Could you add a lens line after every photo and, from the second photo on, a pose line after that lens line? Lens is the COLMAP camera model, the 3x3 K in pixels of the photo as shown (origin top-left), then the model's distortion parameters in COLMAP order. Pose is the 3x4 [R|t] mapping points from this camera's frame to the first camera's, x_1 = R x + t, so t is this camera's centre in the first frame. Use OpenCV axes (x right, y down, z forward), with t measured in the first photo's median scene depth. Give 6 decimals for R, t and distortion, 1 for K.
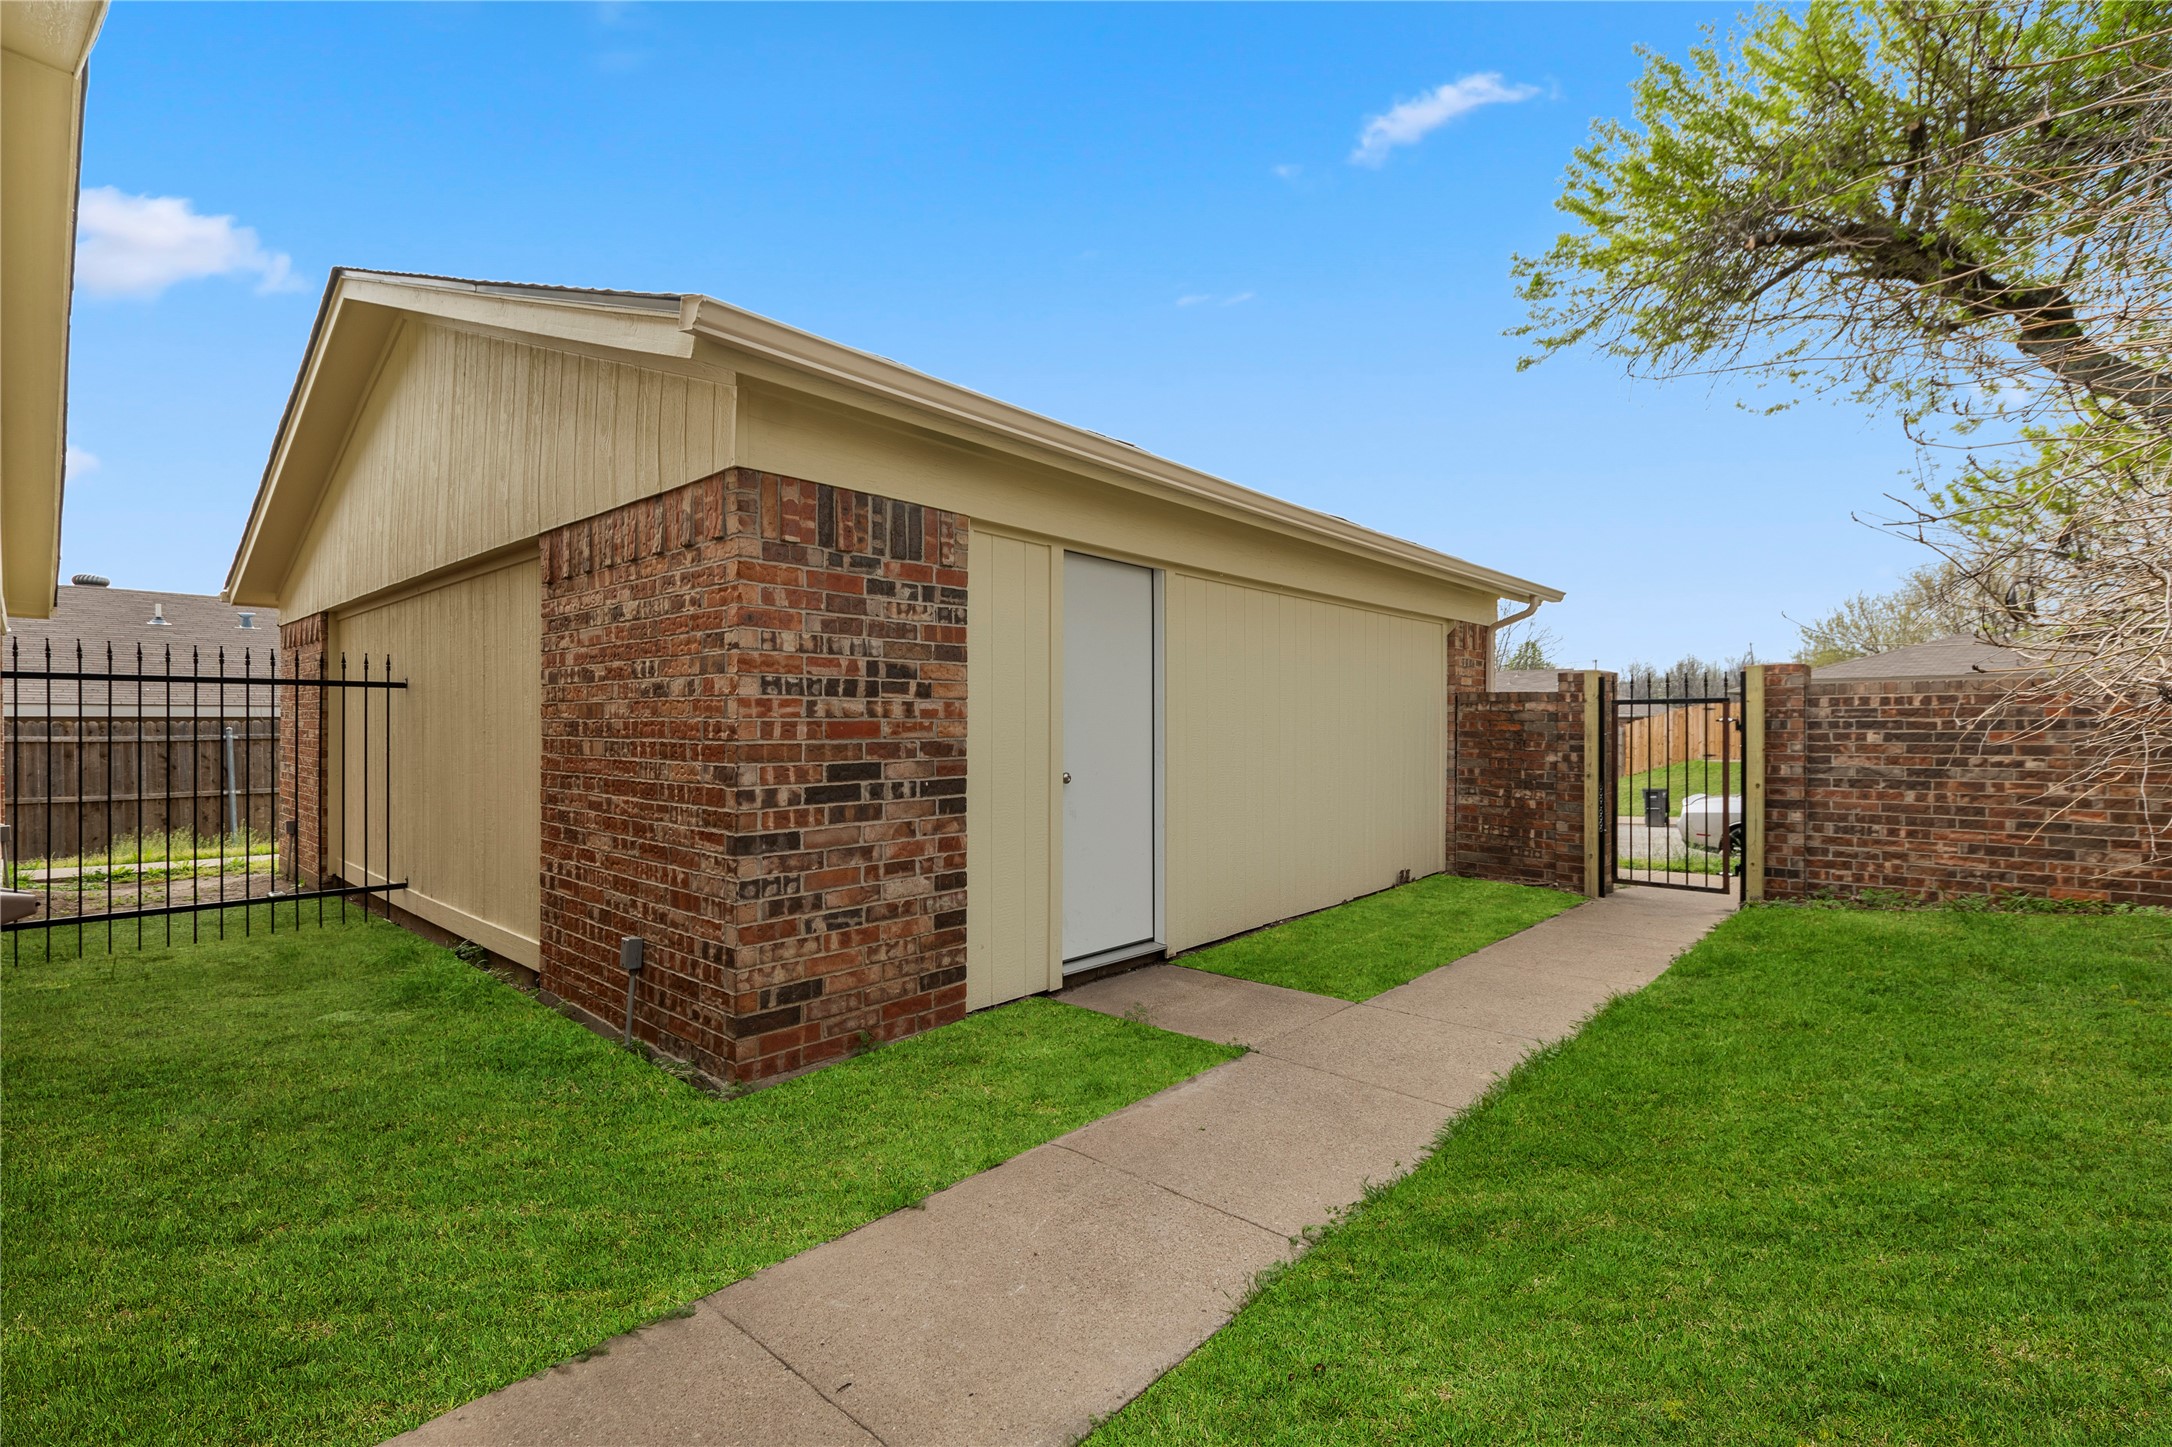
lens RADIAL K [[969.7, 0, 1088.1], [0, 969.7, 729.2], [0, 0, 1]] dist [-0.002452, -0.000057]
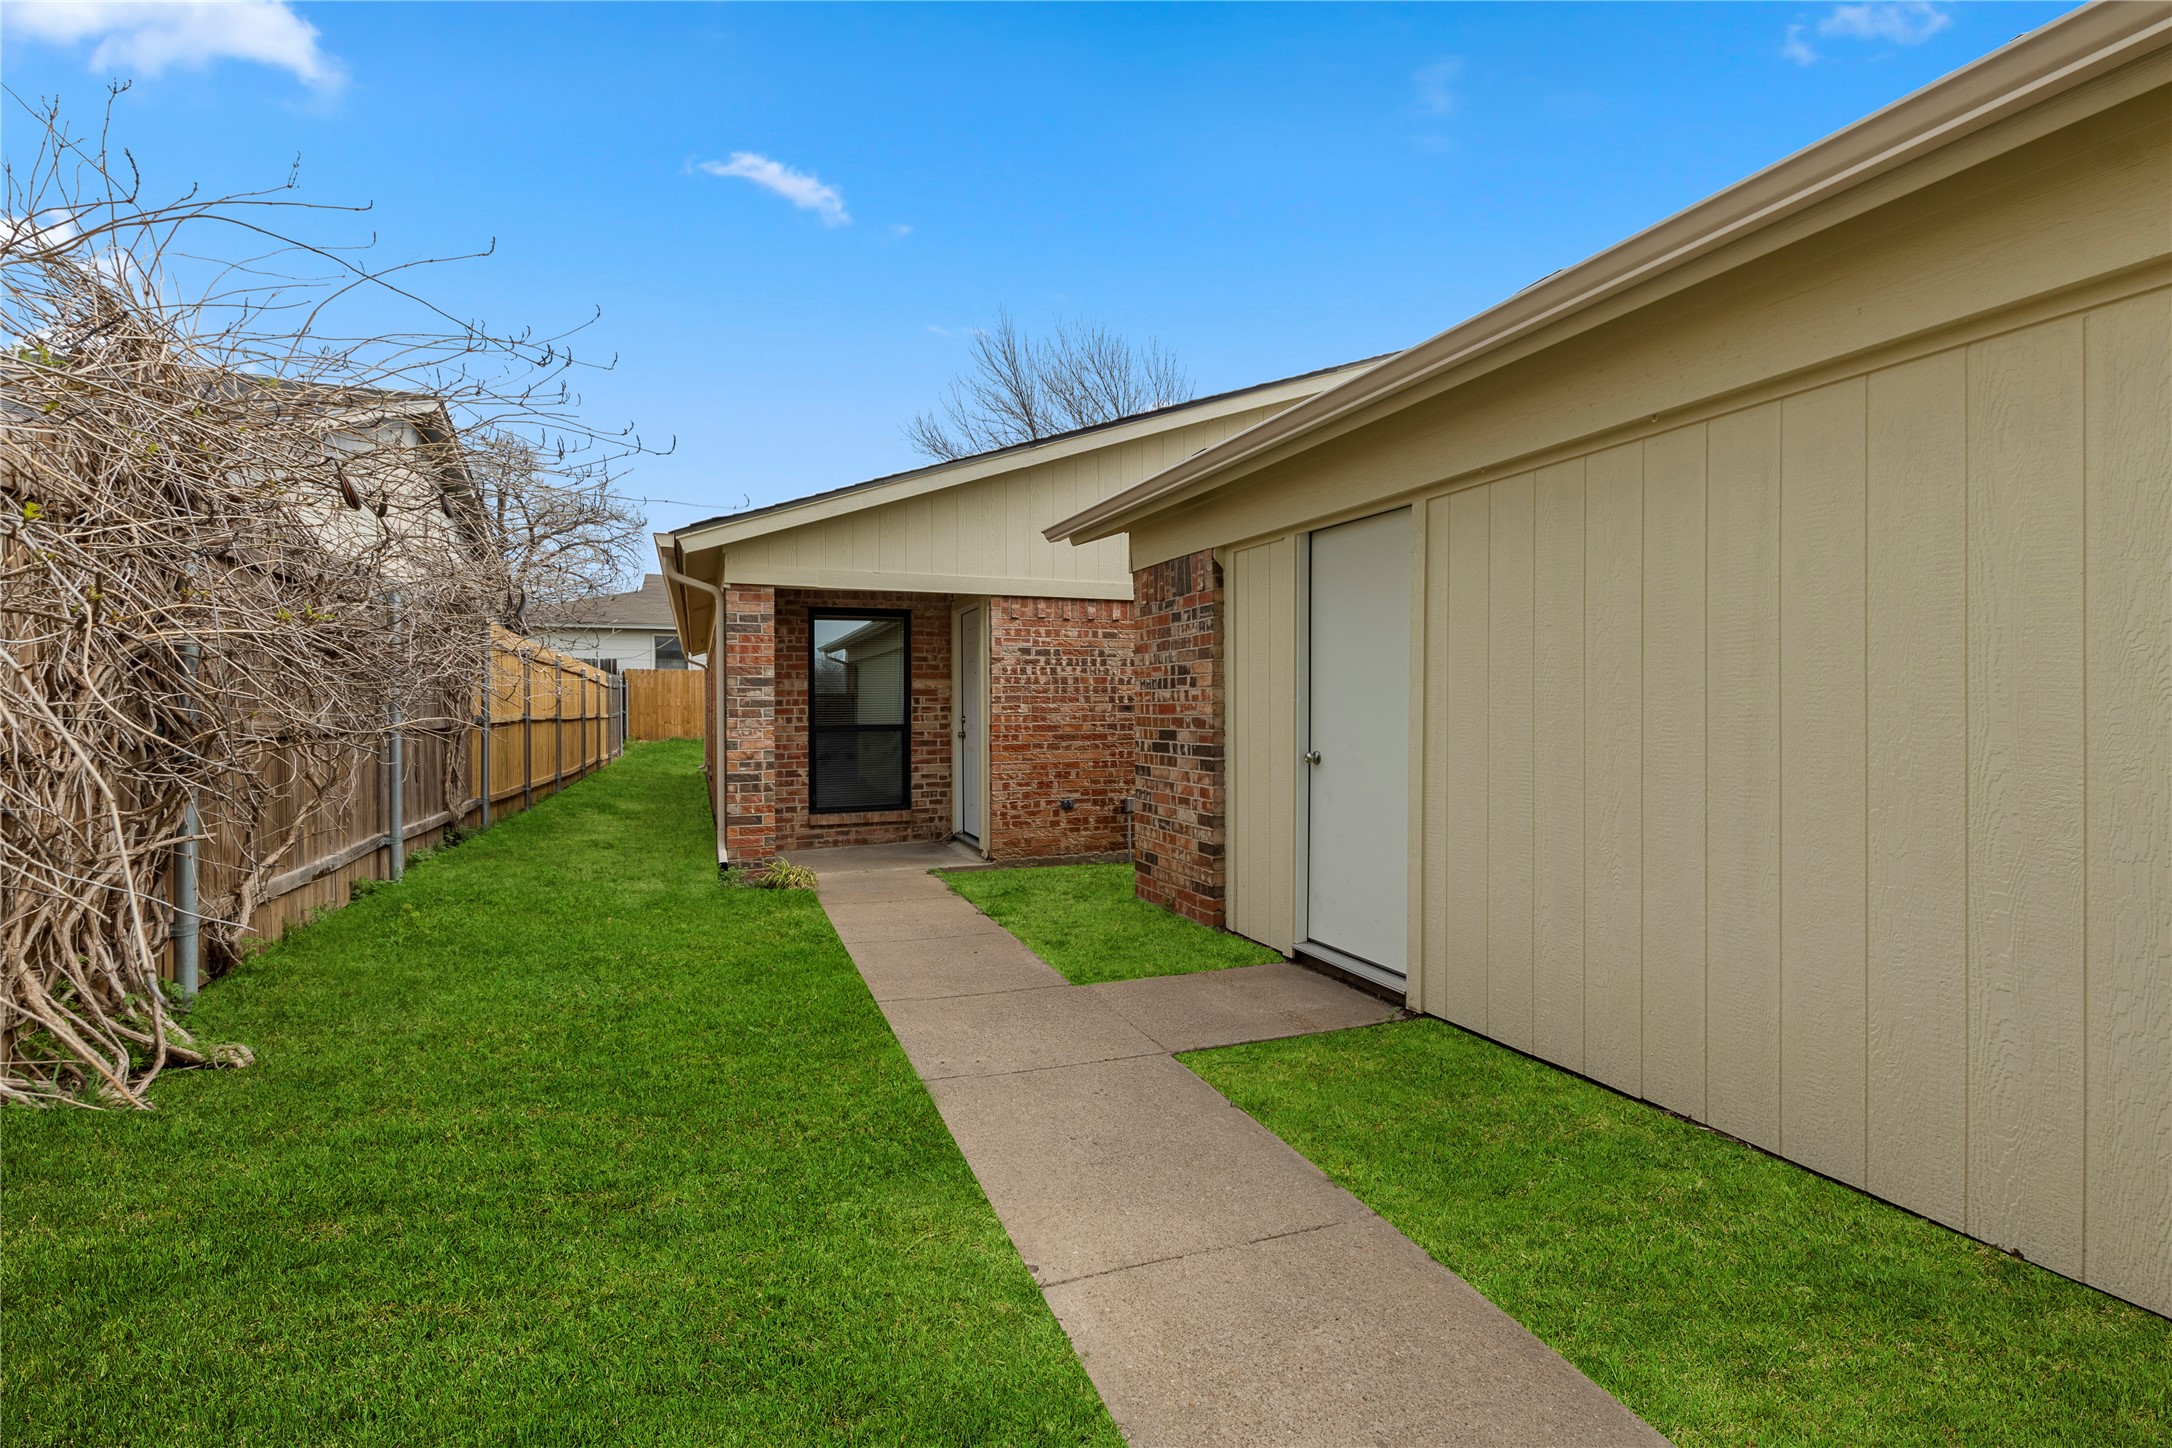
lens RADIAL K [[969.7, 0, 1086.0], [0, 969.7, 707.7], [0, 0, 1]] dist [-0.002452, -0.000057]
pose [[-0.440741, 0.001758, -0.897633, 1.198715], [-0.004422, 0.999982, 0.004129, -0.007226], [0.897623, 0.005789, -0.440725, 1.502218]]
